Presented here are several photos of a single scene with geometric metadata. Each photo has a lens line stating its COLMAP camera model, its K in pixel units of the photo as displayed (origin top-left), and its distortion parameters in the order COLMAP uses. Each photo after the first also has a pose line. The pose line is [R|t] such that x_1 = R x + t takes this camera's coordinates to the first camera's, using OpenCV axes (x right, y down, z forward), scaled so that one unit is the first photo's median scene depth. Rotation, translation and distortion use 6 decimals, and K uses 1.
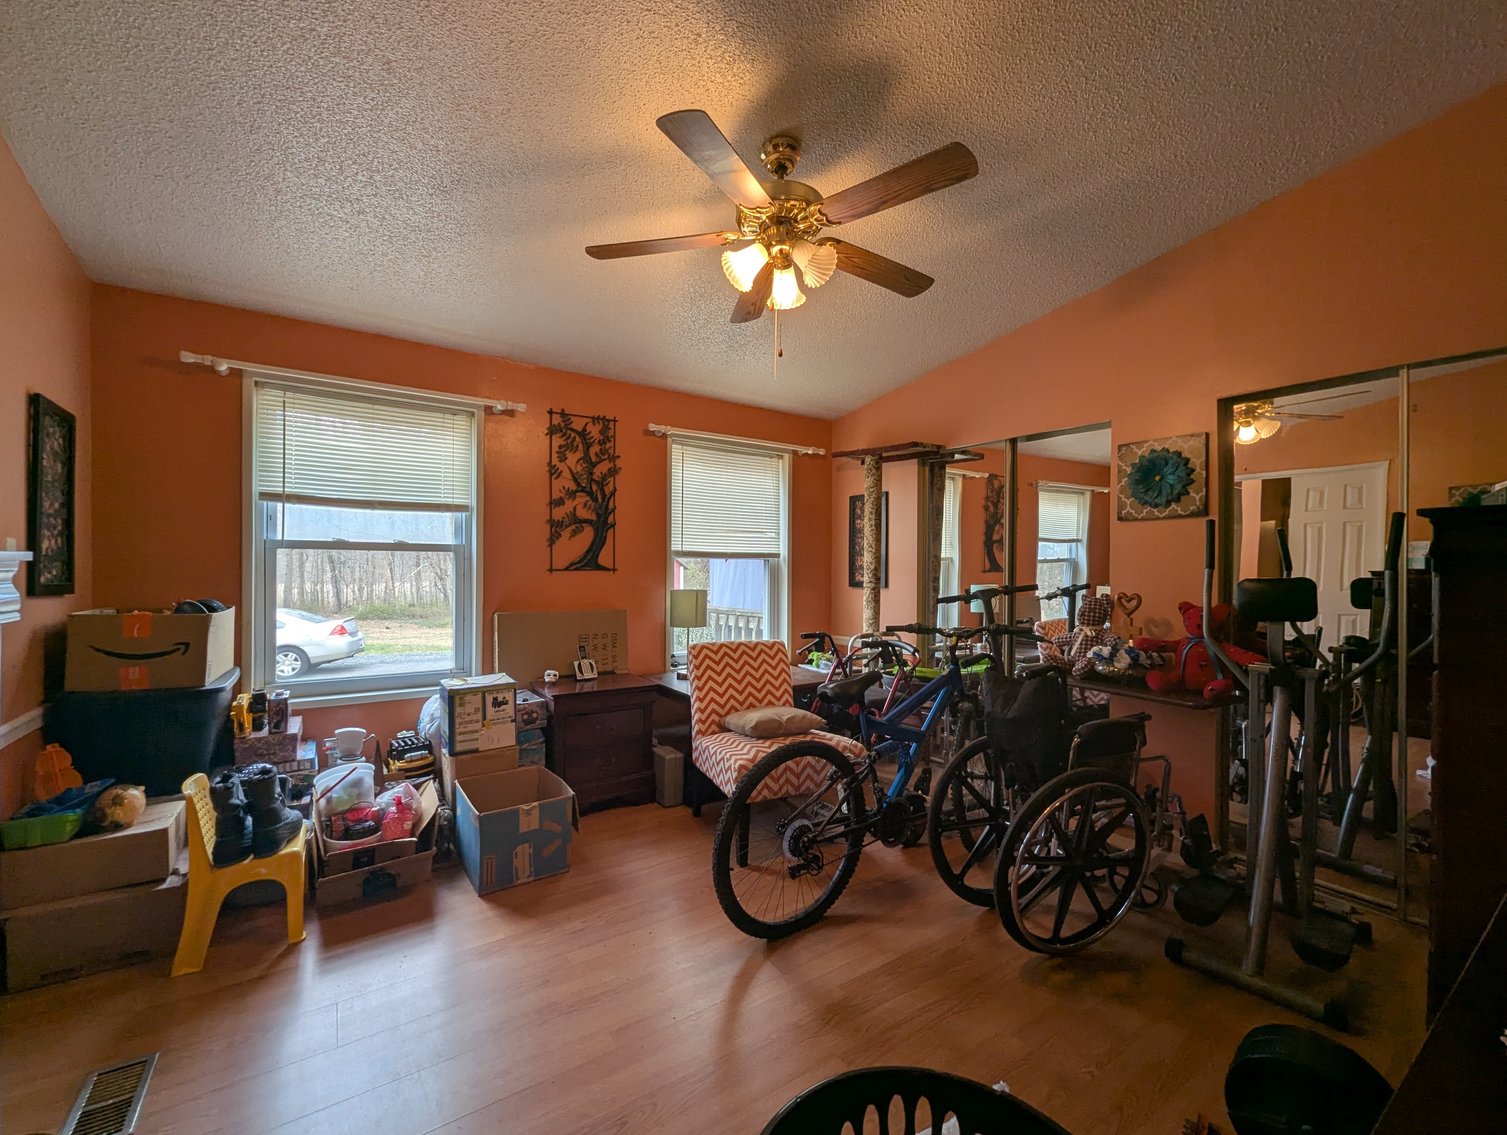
lens RADIAL K [[627.2, 0, 759.8], [0, 627.2, 570.1], [0, 0, 1]] dist [0.002768, -0.000292]
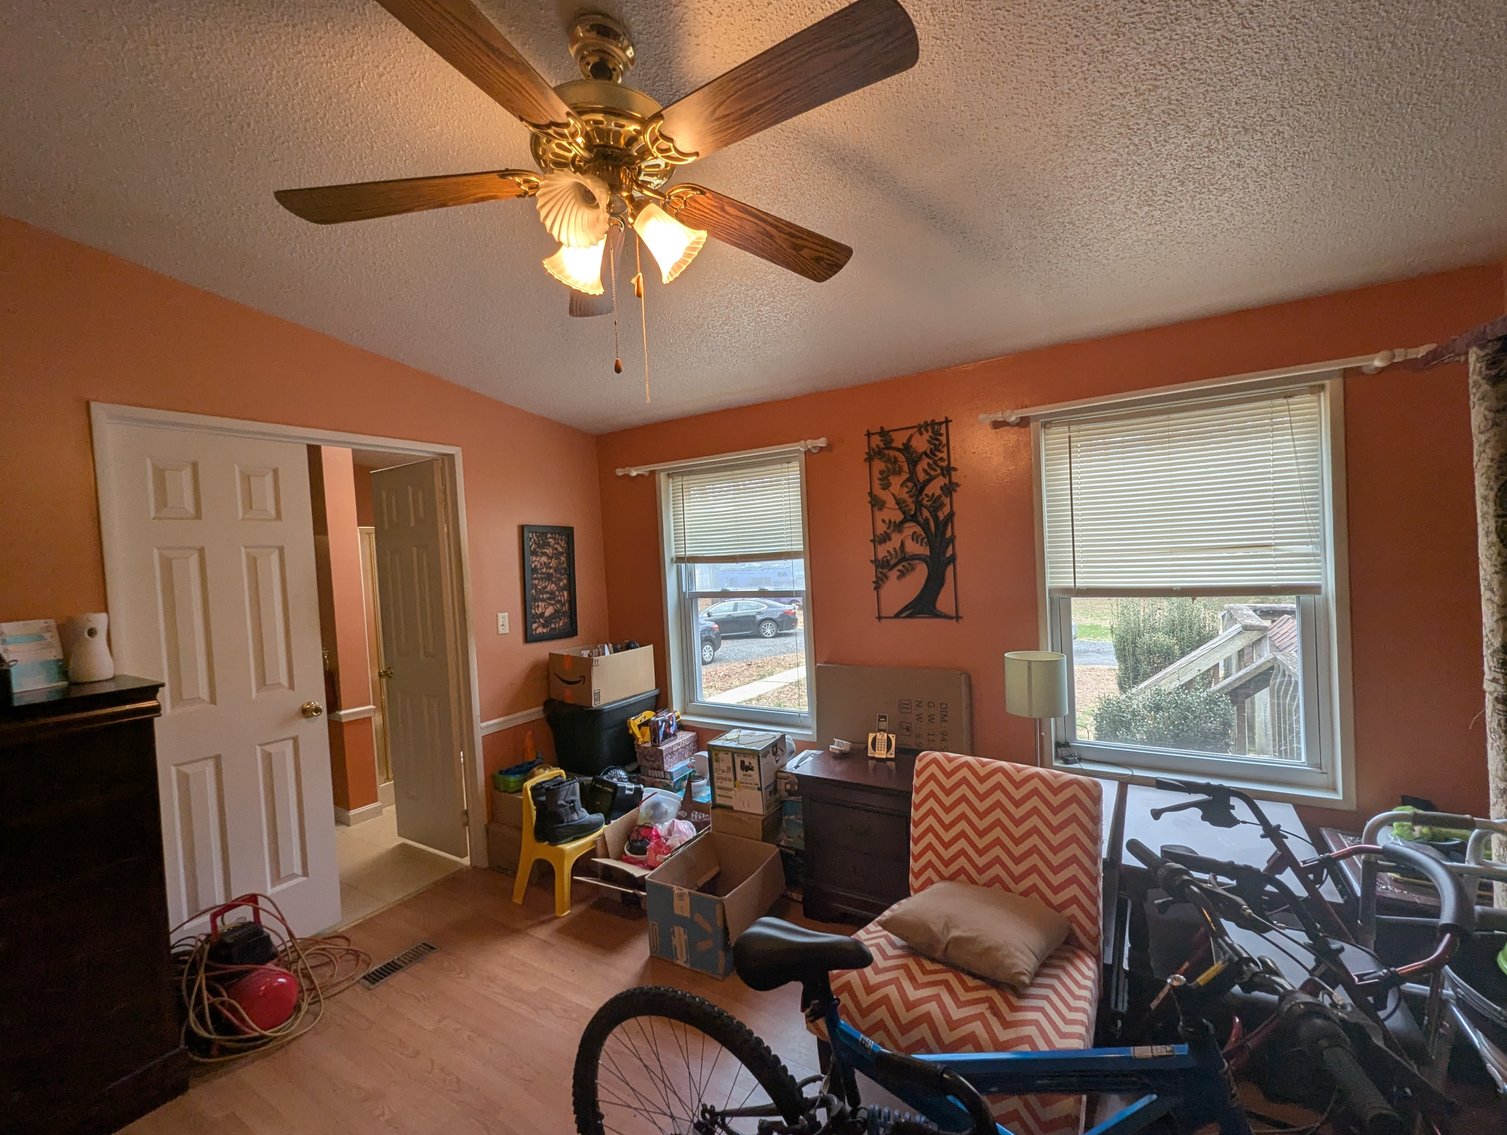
lens RADIAL K [[627.2, 0, 759.3], [0, 627.2, 570.5], [0, 0, 1]] dist [0.002768, -0.000292]
pose [[0.409837, -0.010566, -0.912098, 0.381665], [0.049066, 0.998741, 0.010477, -0.081072], [0.910838, -0.049047, 0.409839, 0.495525]]
